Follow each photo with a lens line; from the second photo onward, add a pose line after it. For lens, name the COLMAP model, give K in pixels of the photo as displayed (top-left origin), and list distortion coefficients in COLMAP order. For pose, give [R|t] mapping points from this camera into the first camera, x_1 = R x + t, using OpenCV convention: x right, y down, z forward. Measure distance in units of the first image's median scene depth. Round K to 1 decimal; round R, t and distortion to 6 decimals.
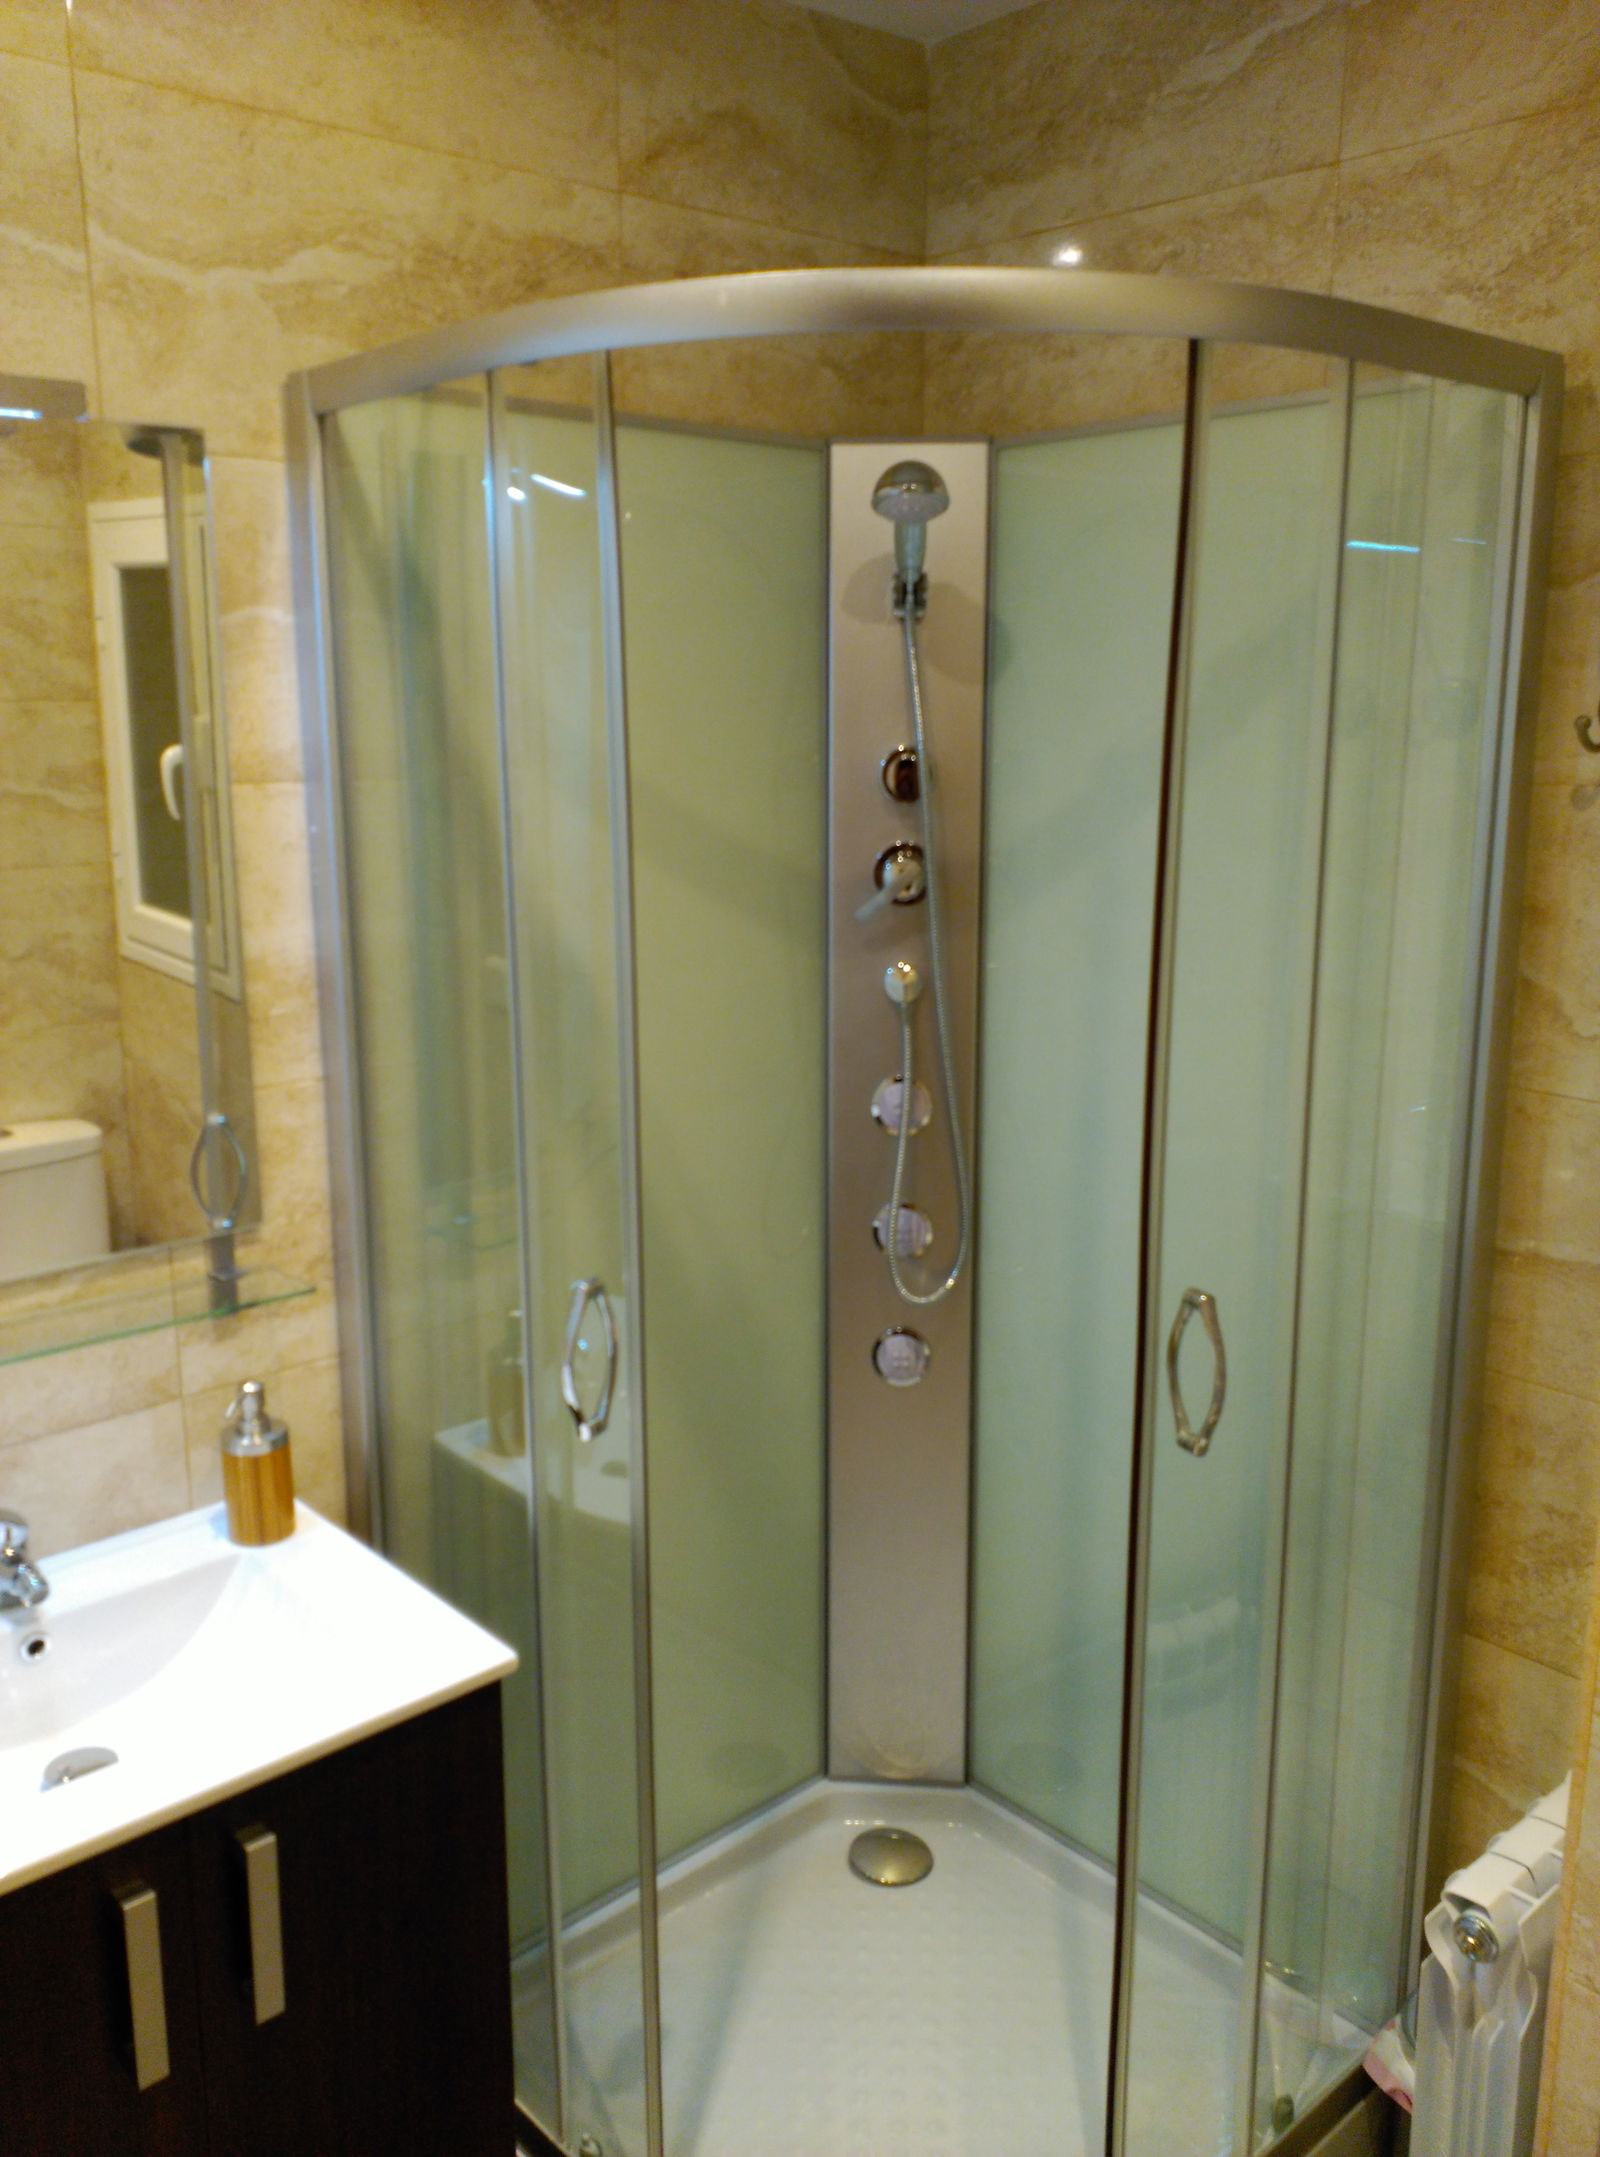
lens RADIAL K [[1771.7, 0, 810.4], [0, 1771.7, 1088.4], [0, 0, 1]] dist [0.000731, -0.004176]
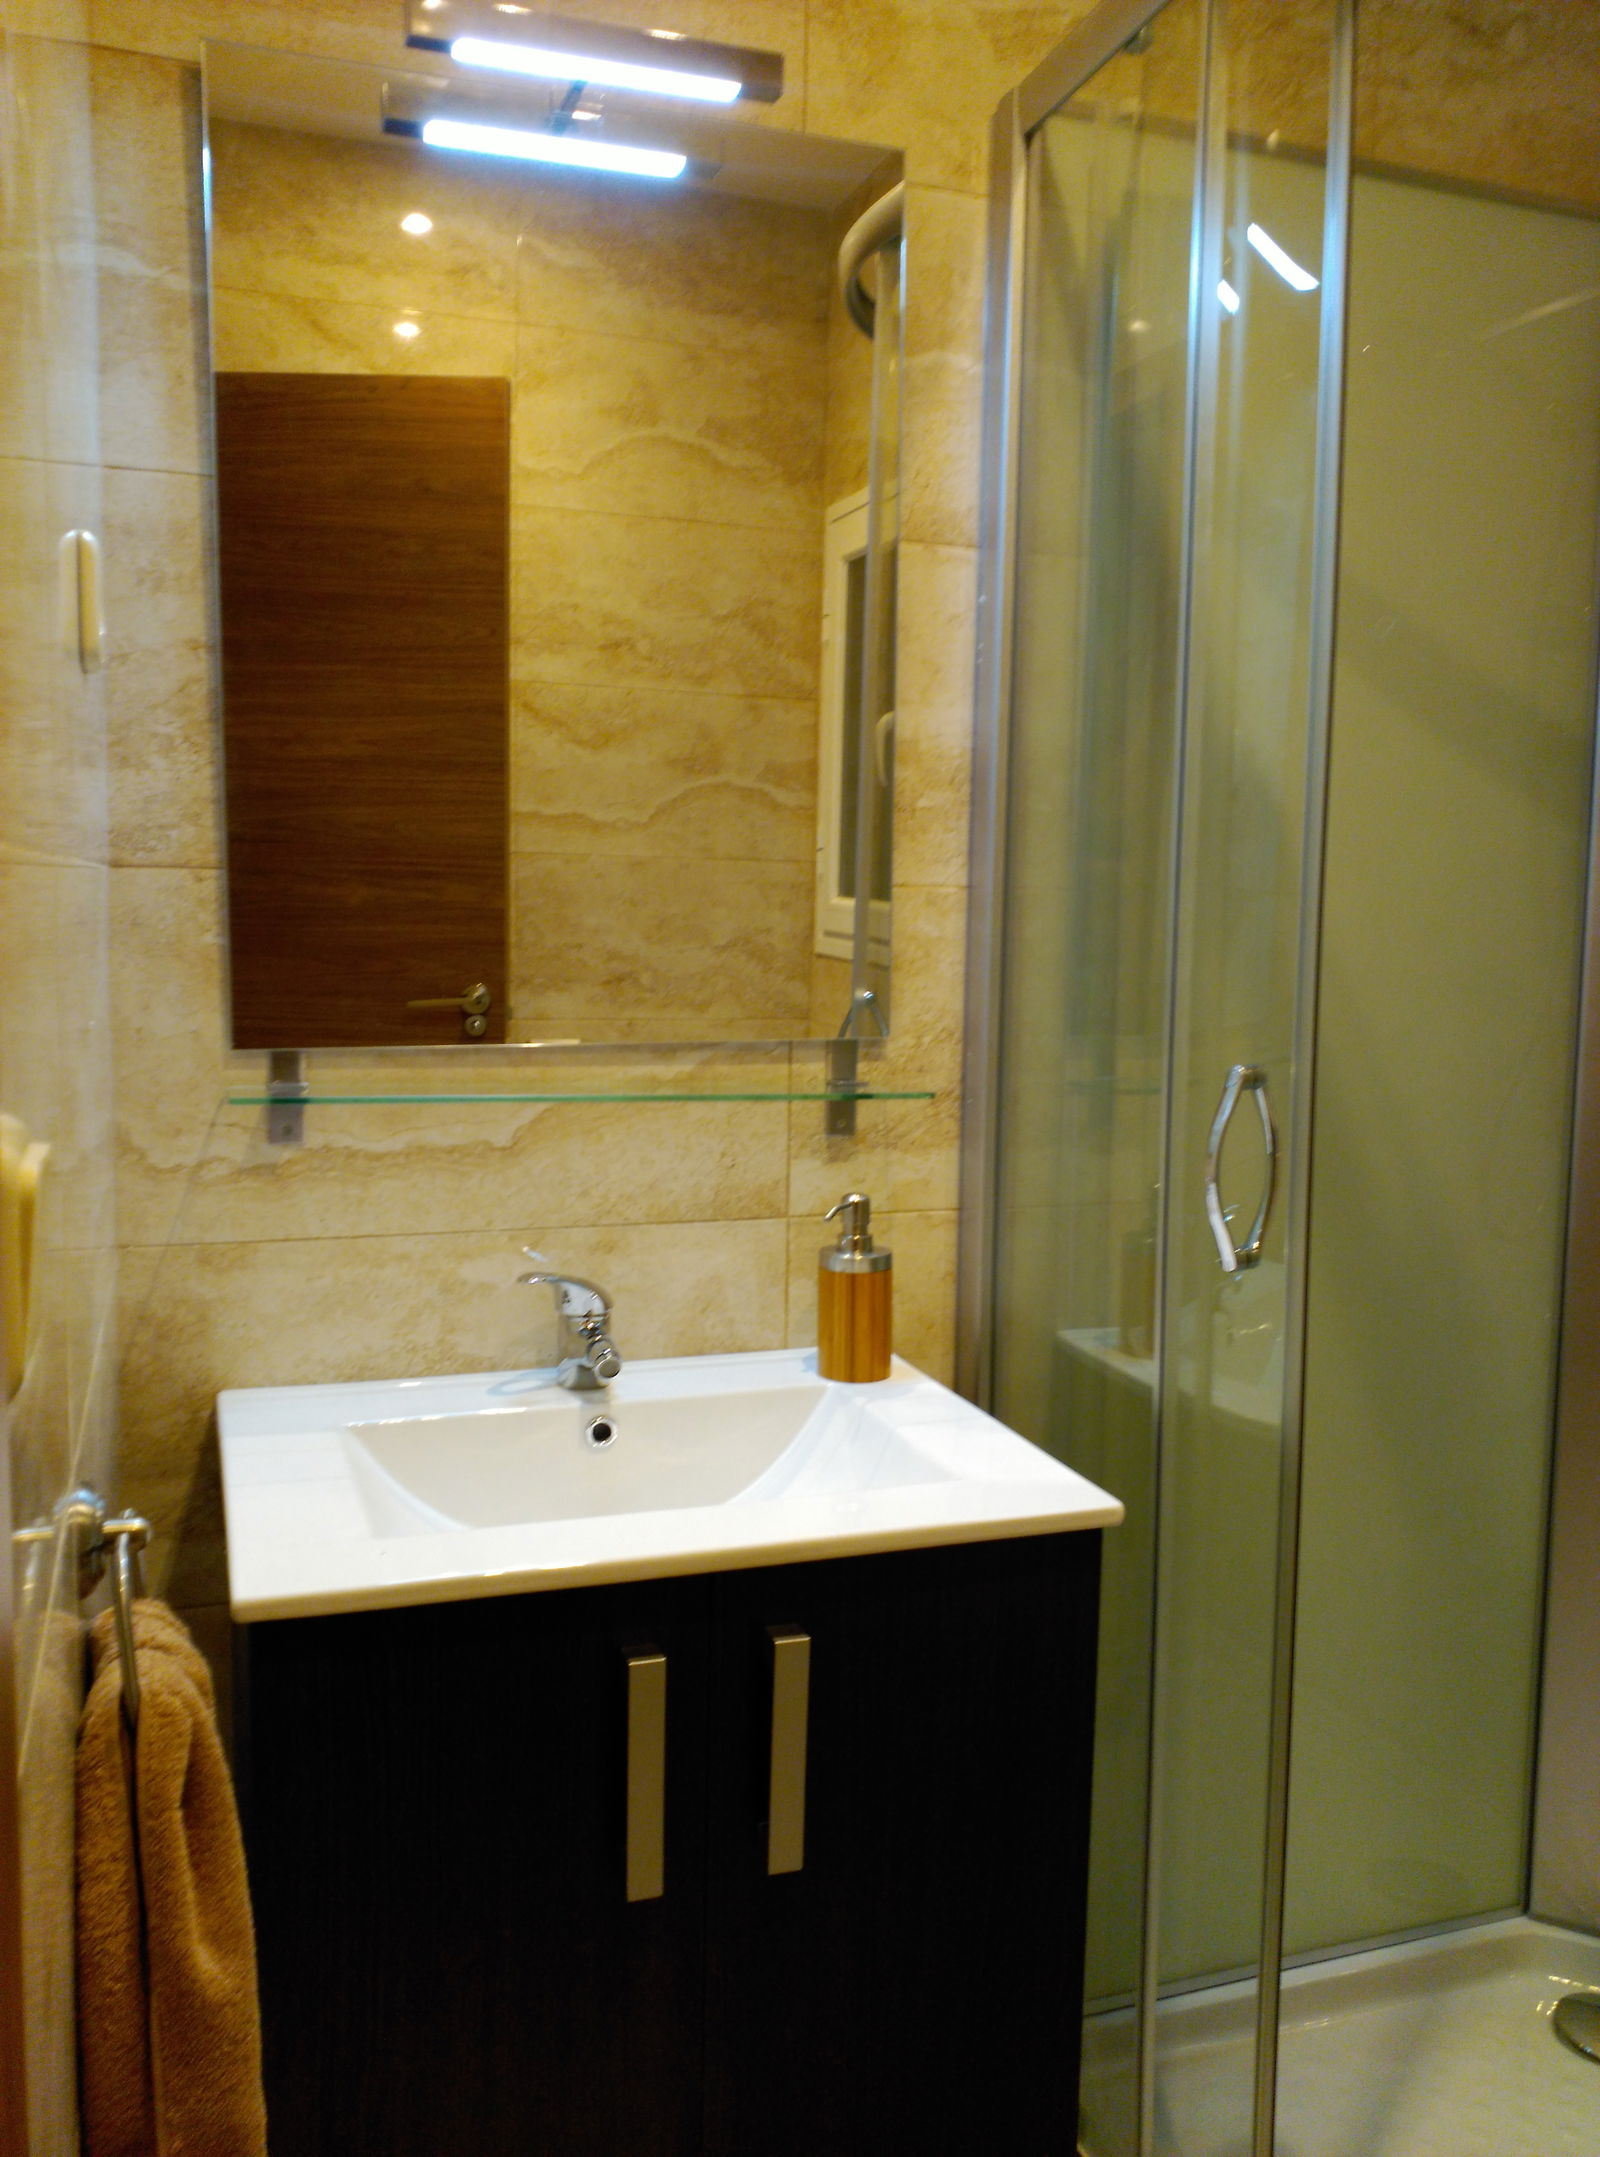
lens RADIAL K [[1687.5, 0, 802.2], [0, 1687.5, 1171.7], [0, 0, 1]] dist [0.113116, -0.158577]
pose [[0.914759, 0.054606, -0.400293, 0.003809], [-0.105441, 0.988752, -0.106075, 0.237899], [0.389998, 0.139240, 0.910227, 0.192865]]
